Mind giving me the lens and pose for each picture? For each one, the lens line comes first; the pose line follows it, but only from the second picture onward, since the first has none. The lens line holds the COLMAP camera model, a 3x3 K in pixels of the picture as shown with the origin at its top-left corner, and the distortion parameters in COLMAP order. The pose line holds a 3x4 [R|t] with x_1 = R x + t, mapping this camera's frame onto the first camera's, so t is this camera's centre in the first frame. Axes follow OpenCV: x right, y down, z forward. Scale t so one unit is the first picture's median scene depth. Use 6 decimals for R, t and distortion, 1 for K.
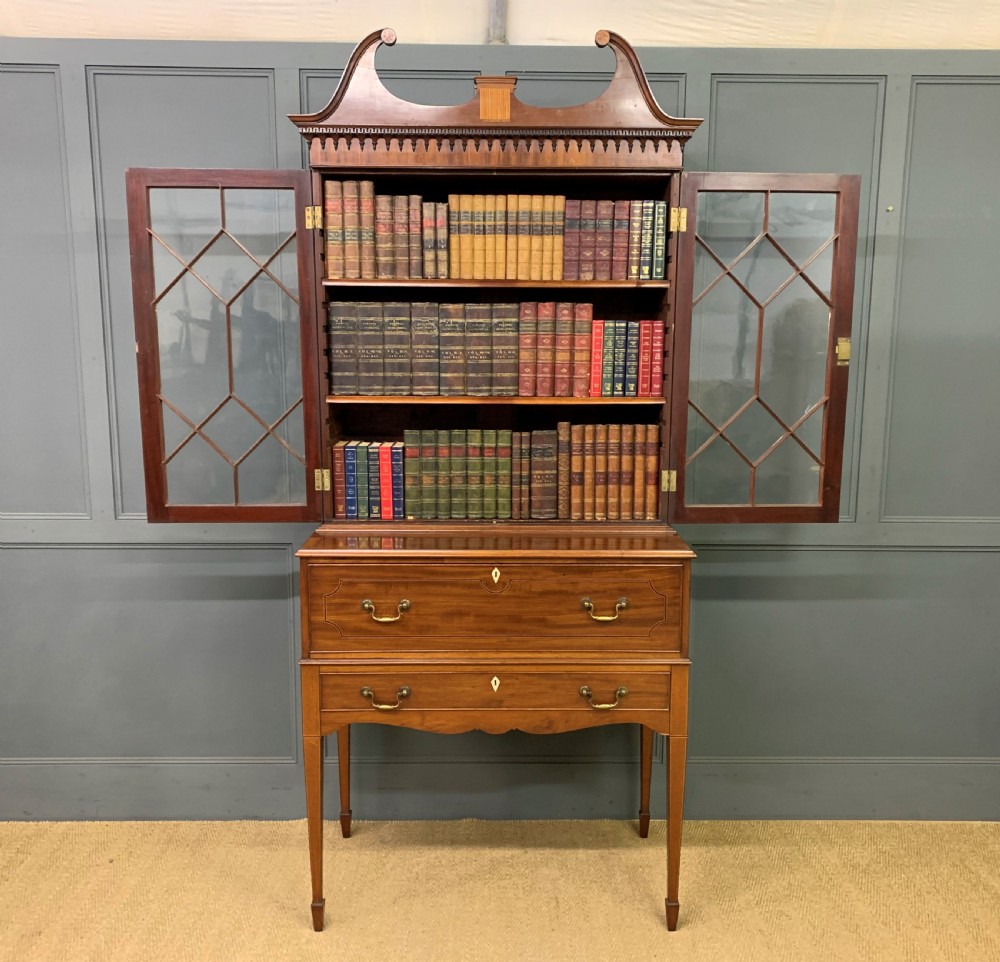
lens RADIAL K [[964.0, 0, 506.0], [0, 964.0, 485.1], [0, 0, 1]] dist [0.051953, -0.016582]
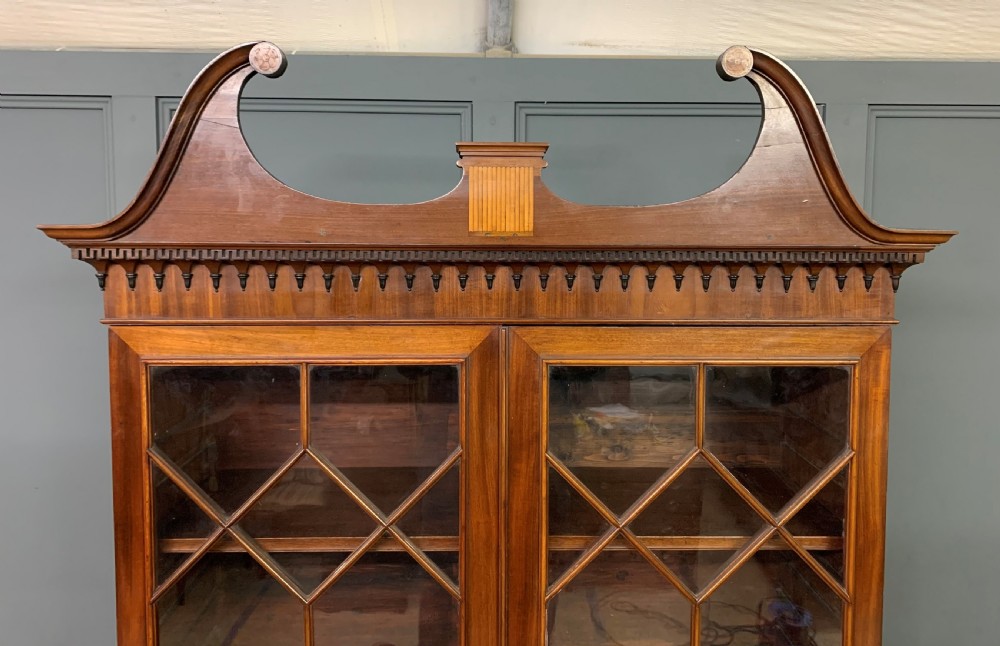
lens RADIAL K [[783.5, 0, 502.0], [0, 783.5, 320.5], [0, 0, 1]] dist [0.032433, -0.005603]
pose [[0.999962, -0.001018, 0.008629, -0.013982], [0.001489, 0.998500, -0.054731, -0.308785], [-0.008560, 0.054742, 0.998464, 0.619258]]
